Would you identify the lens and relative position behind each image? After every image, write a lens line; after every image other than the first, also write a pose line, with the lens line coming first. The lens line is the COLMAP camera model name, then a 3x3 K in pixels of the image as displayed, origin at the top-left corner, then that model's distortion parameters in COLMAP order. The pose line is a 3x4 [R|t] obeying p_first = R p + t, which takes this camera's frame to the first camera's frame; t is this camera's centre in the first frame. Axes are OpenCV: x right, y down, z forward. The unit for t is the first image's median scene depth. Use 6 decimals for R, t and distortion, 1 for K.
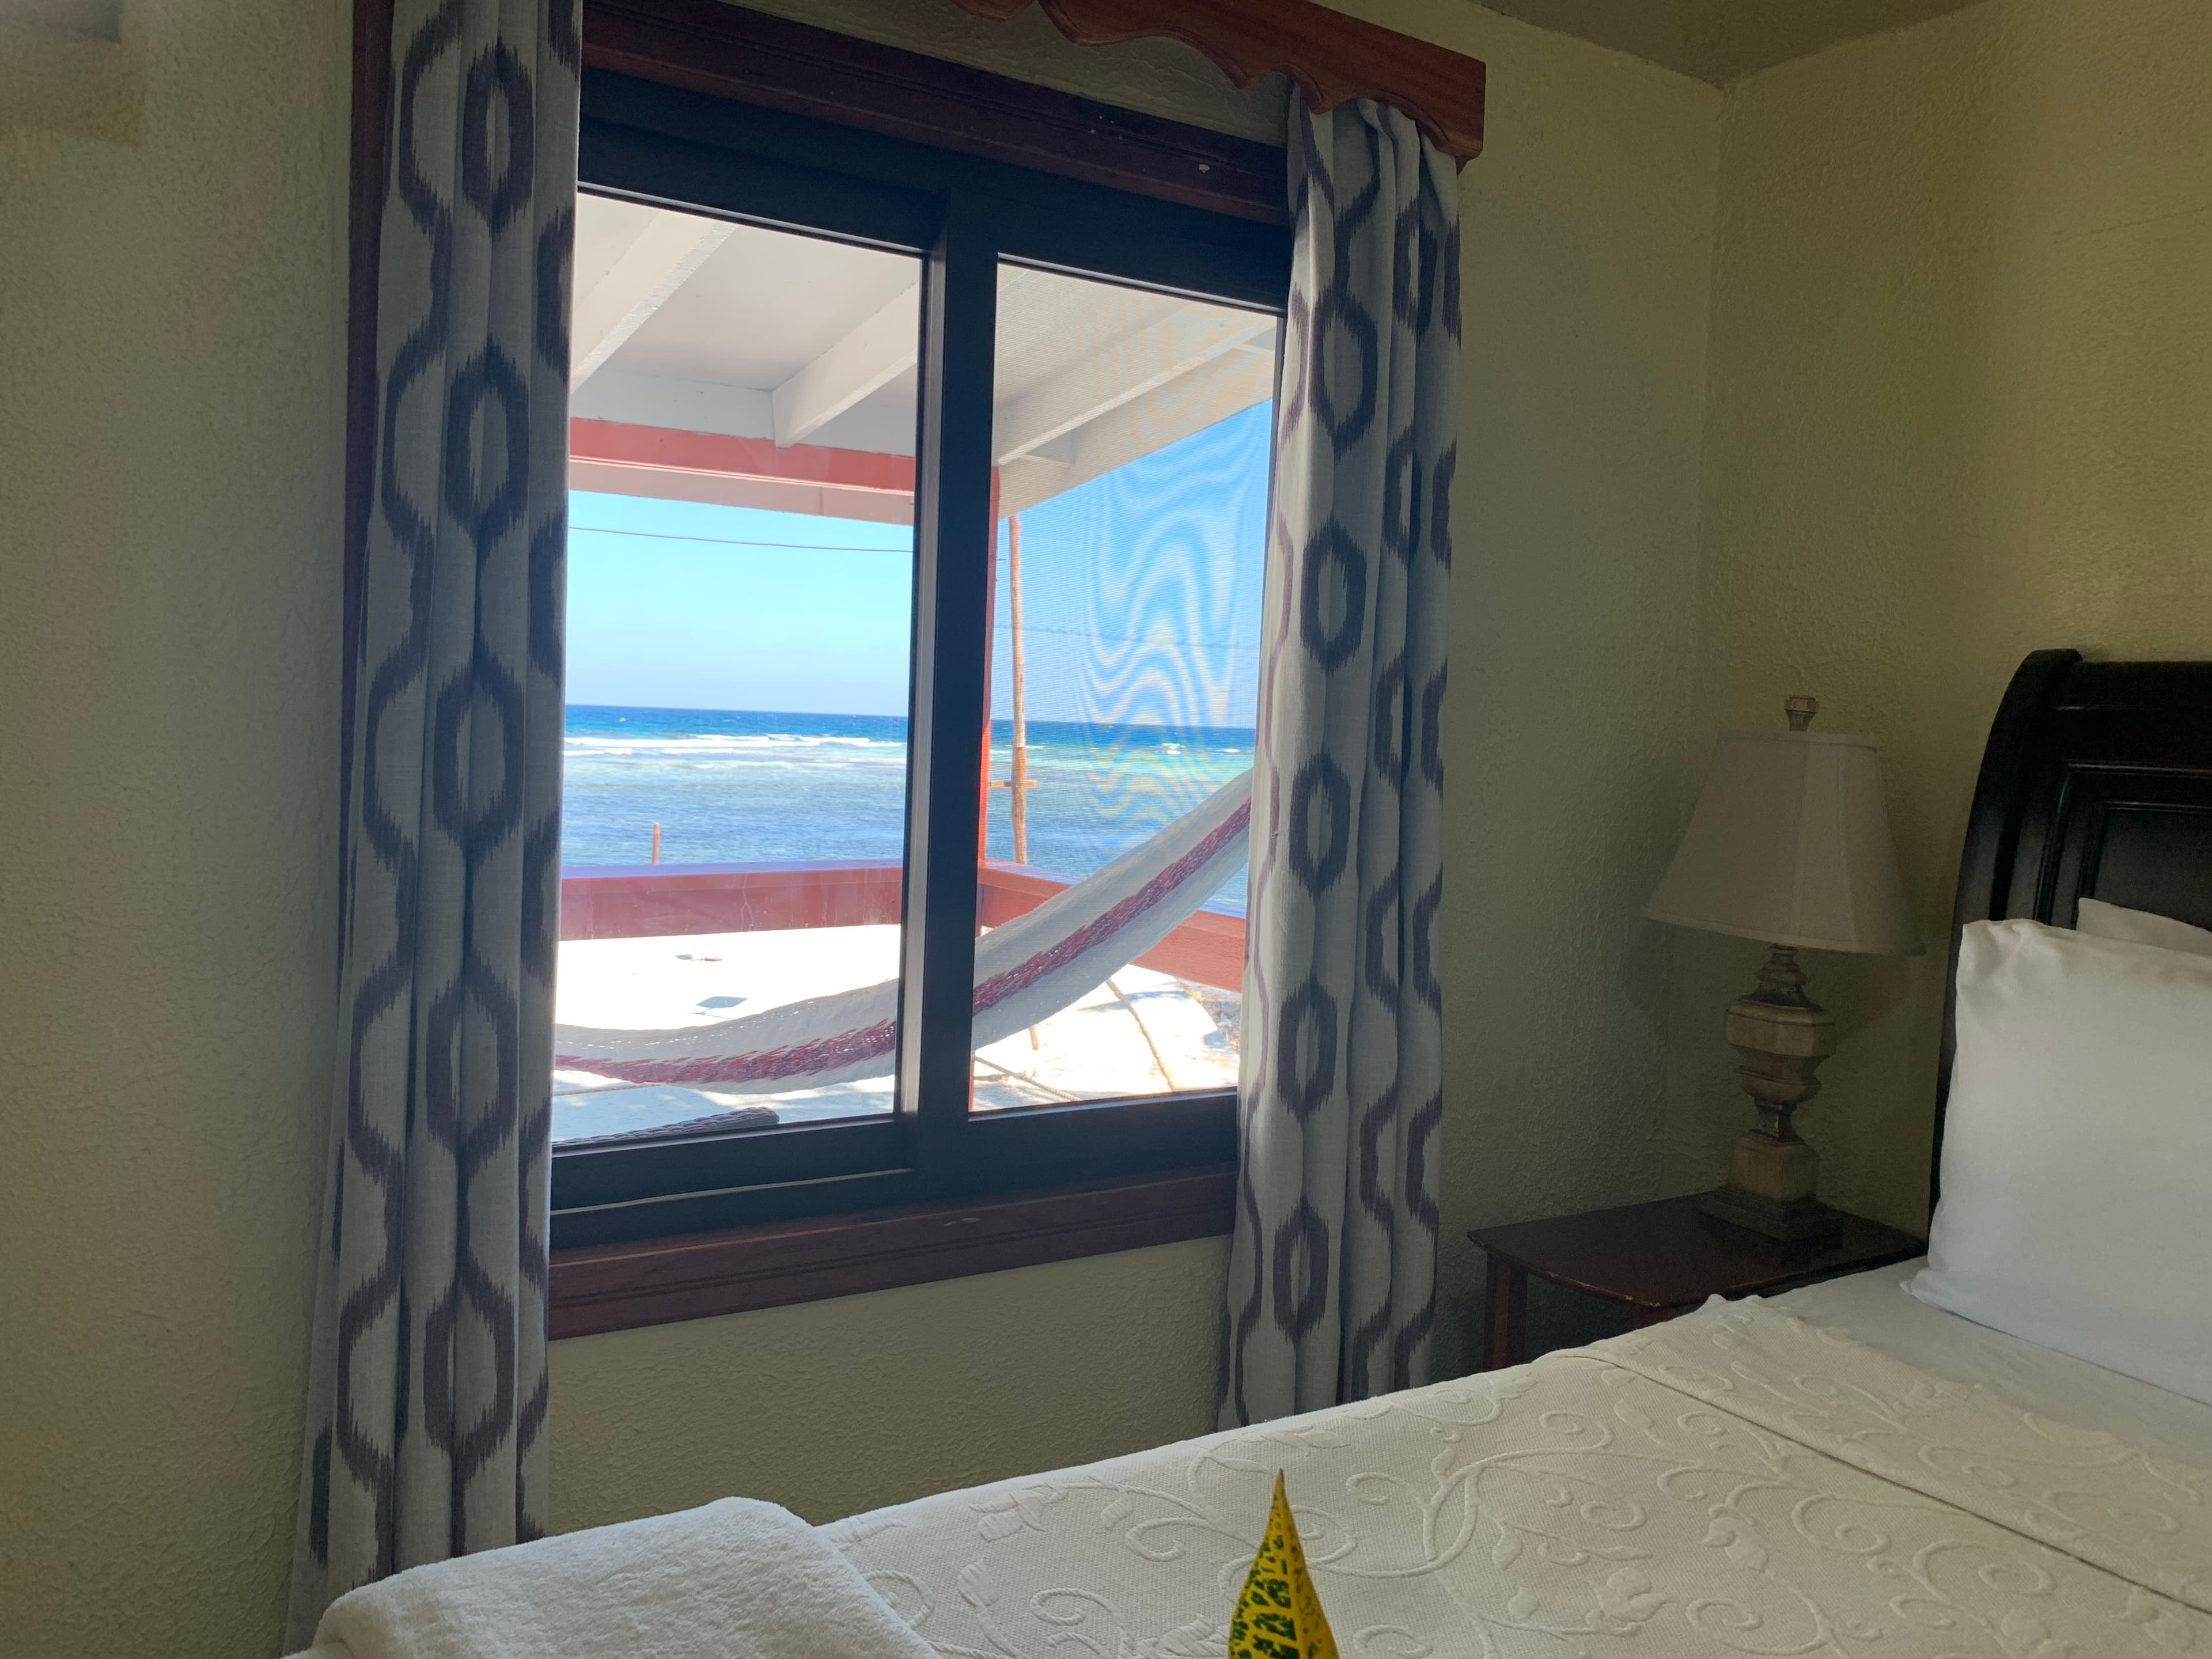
lens RADIAL K [[1642.1, 0, 1120.8], [0, 1642.1, 823.2], [0, 0, 1]] dist [0.069782, -0.158188]
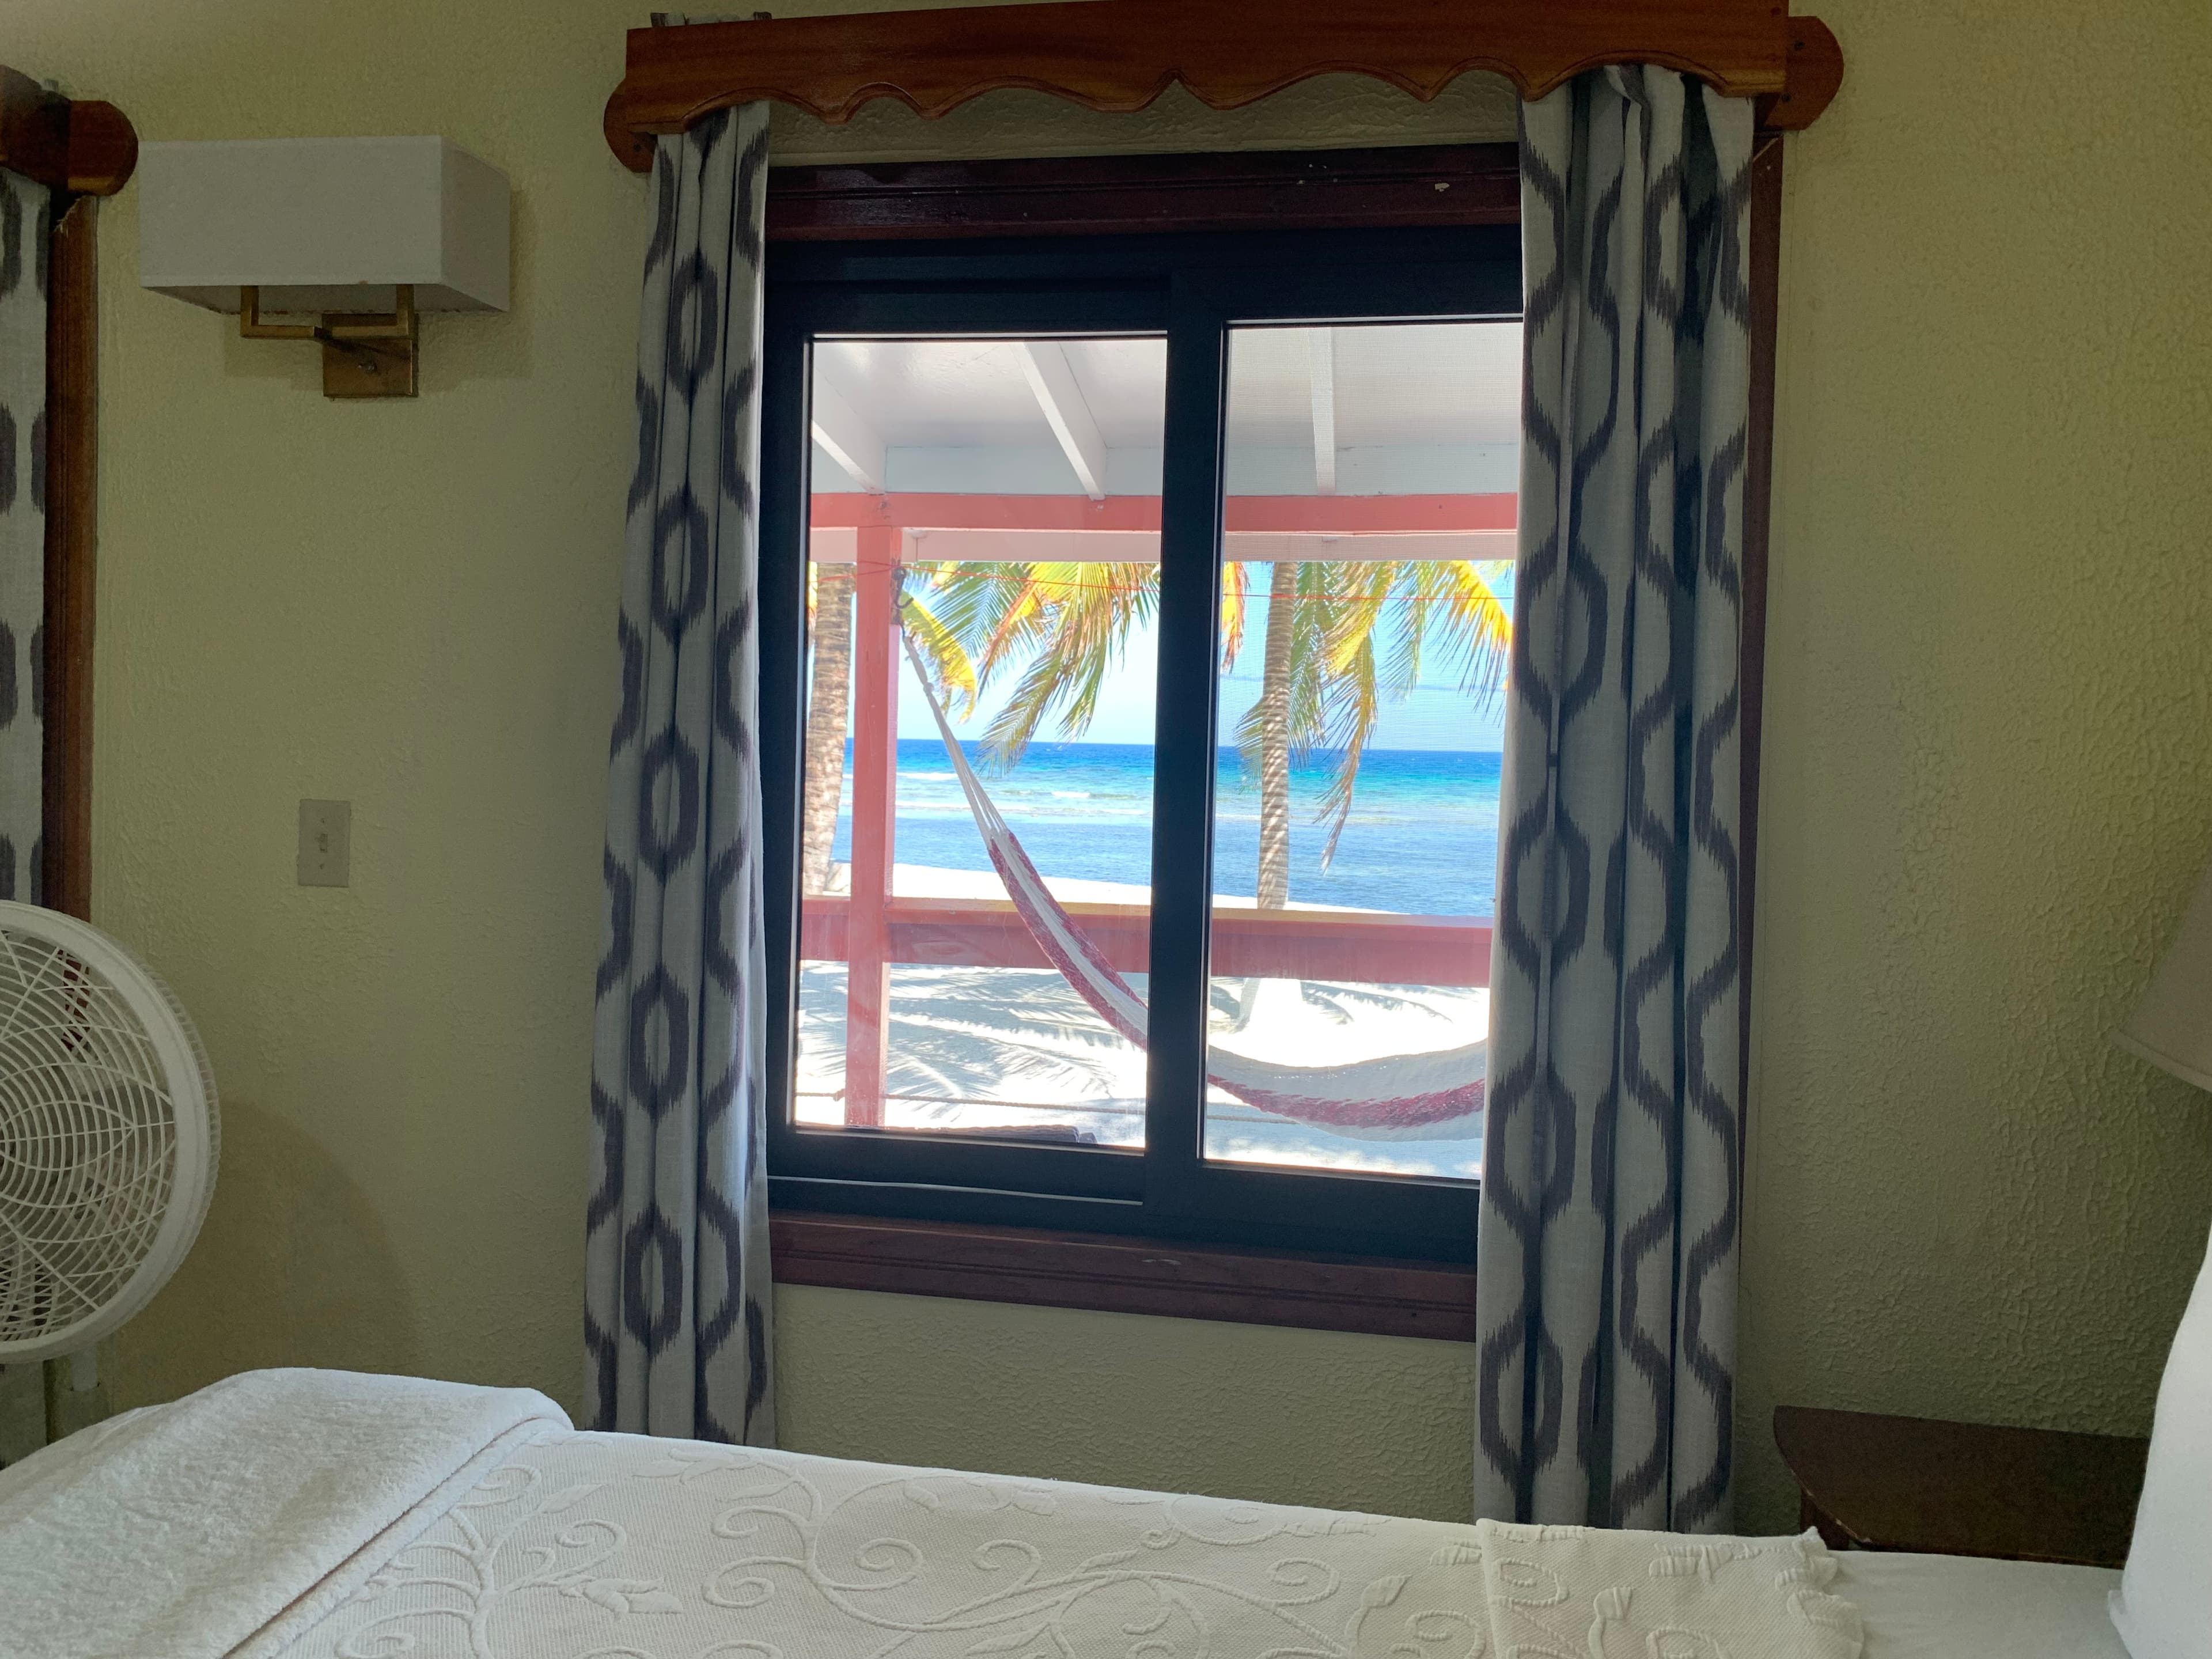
lens RADIAL K [[1642.1, 0, 1120.8], [0, 1642.1, 823.2], [0, 0, 1]] dist [0.069782, -0.158188]
pose [[0.764039, 0.014298, -0.645012, 0.538209], [-0.038697, 0.998970, -0.023695, -0.005470], [0.644009, 0.043064, 0.763805, 0.185387]]
